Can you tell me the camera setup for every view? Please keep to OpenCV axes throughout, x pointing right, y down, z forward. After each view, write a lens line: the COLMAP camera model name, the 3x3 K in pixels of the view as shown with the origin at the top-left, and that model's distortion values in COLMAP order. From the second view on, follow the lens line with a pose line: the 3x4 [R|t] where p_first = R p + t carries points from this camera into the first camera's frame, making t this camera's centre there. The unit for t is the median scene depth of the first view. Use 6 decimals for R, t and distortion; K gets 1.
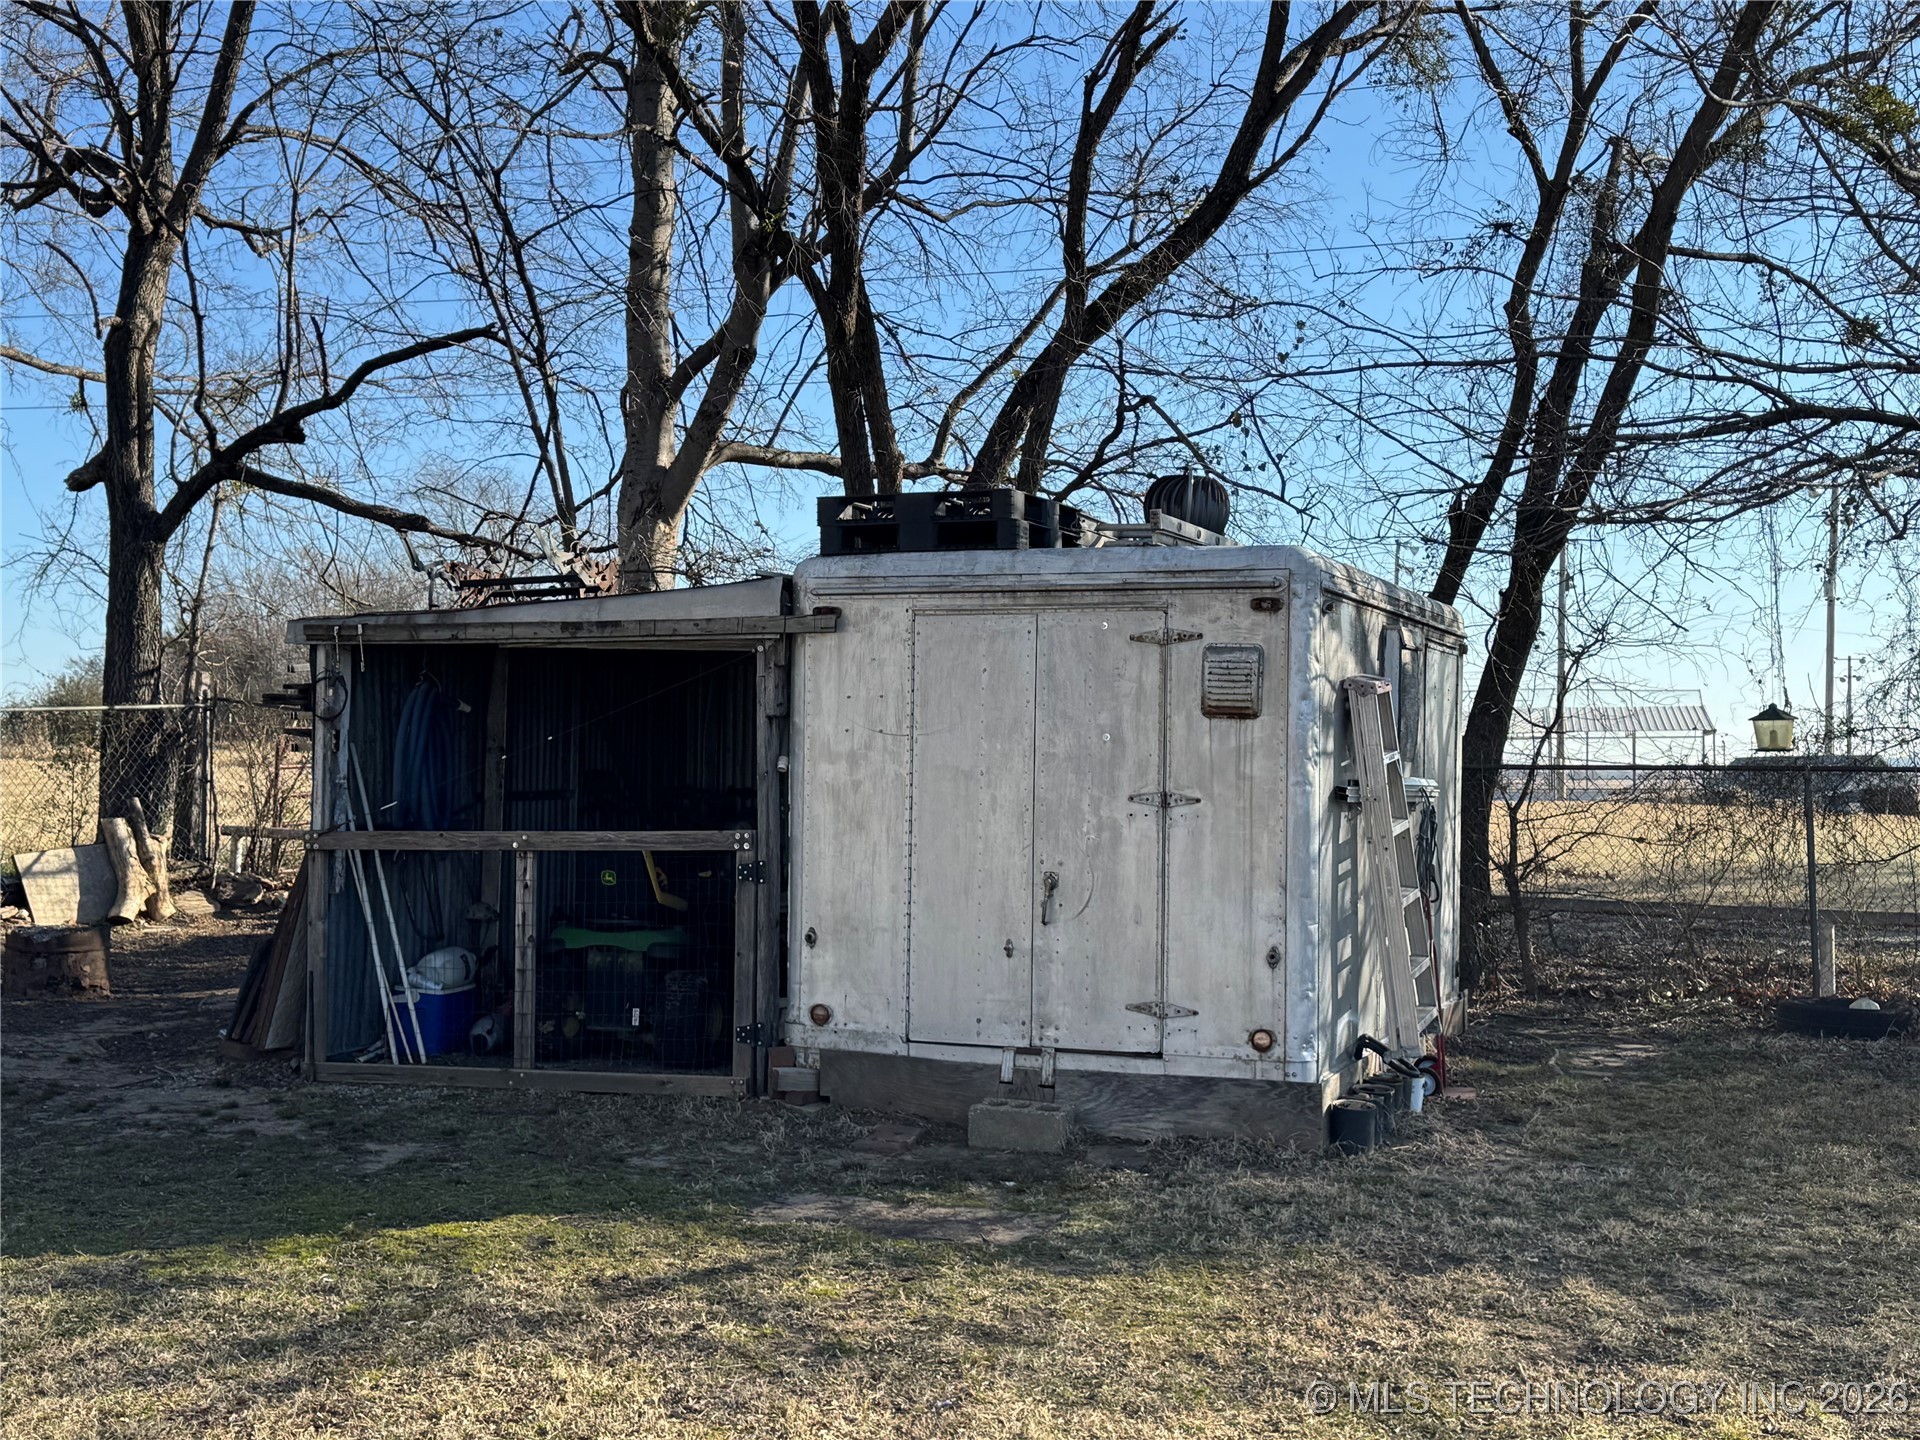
lens RADIAL K [[2294.1, 0, 959.4], [0, 2294.1, 719.9], [0, 0, 1]] dist [0.119378, 0.000000]
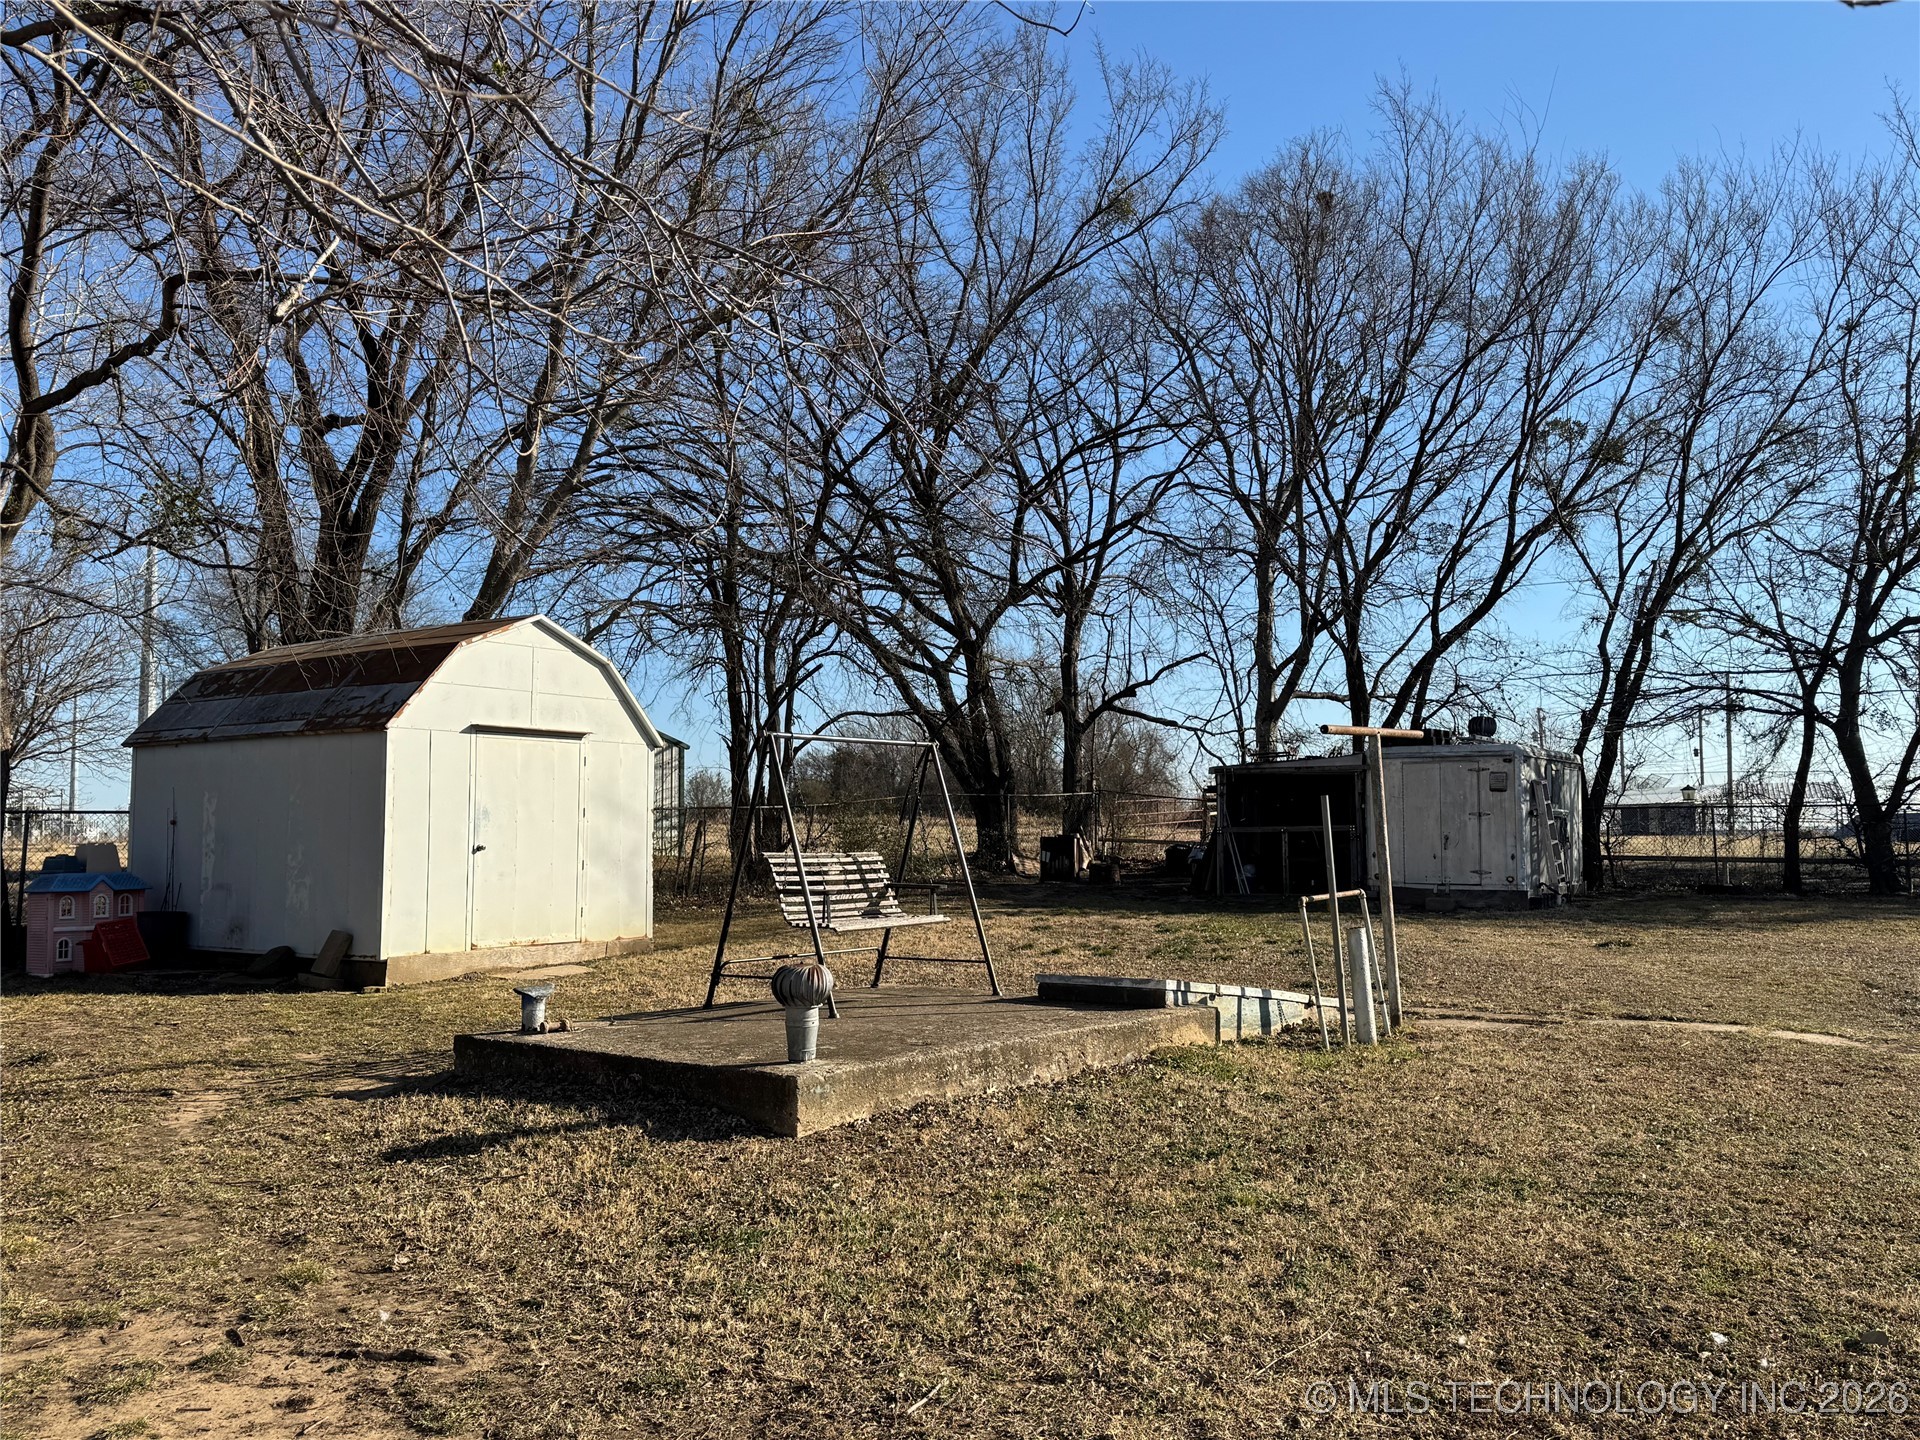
lens RADIAL K [[1371.3, 0, 958.6], [0, 1371.3, 718.0], [0, 0, 1]] dist [-0.003368, -0.001462]
pose [[0.965492, -0.024309, -0.259295, -0.082056], [0.008411, 0.998025, -0.062245, 0.006439], [0.260296, 0.057917, 0.963790, -0.765368]]
